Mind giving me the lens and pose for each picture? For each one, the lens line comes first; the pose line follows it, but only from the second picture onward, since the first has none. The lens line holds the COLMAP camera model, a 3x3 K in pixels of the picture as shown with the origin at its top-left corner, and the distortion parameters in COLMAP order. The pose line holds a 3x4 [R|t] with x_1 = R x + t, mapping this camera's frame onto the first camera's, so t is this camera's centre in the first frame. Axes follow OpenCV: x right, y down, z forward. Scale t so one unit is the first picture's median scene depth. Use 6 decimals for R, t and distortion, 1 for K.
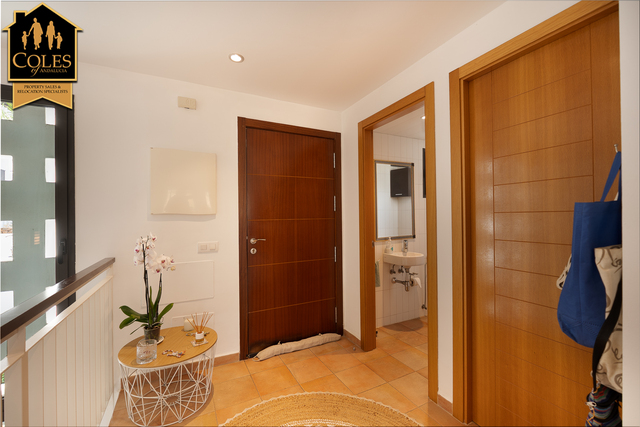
lens RADIAL K [[268.2, 0, 318.9], [0, 268.2, 214.7], [0, 0, 1]] dist [-0.008144, 0.000131]
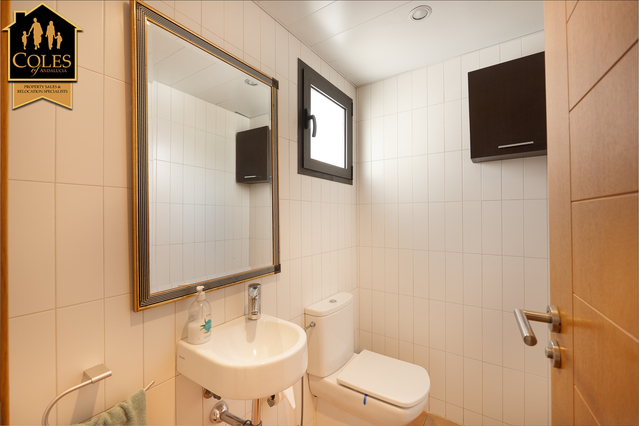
lens RADIAL K [[267.8, 0, 318.4], [0, 267.8, 214.2], [0, 0, 1]] dist [-0.008144, 0.000131]
pose [[0.878732, 0.006577, 0.477270, 0.221980], [-0.001655, 0.999941, -0.010734, 0.006449], [-0.477312, 0.008642, 0.878691, 0.629976]]
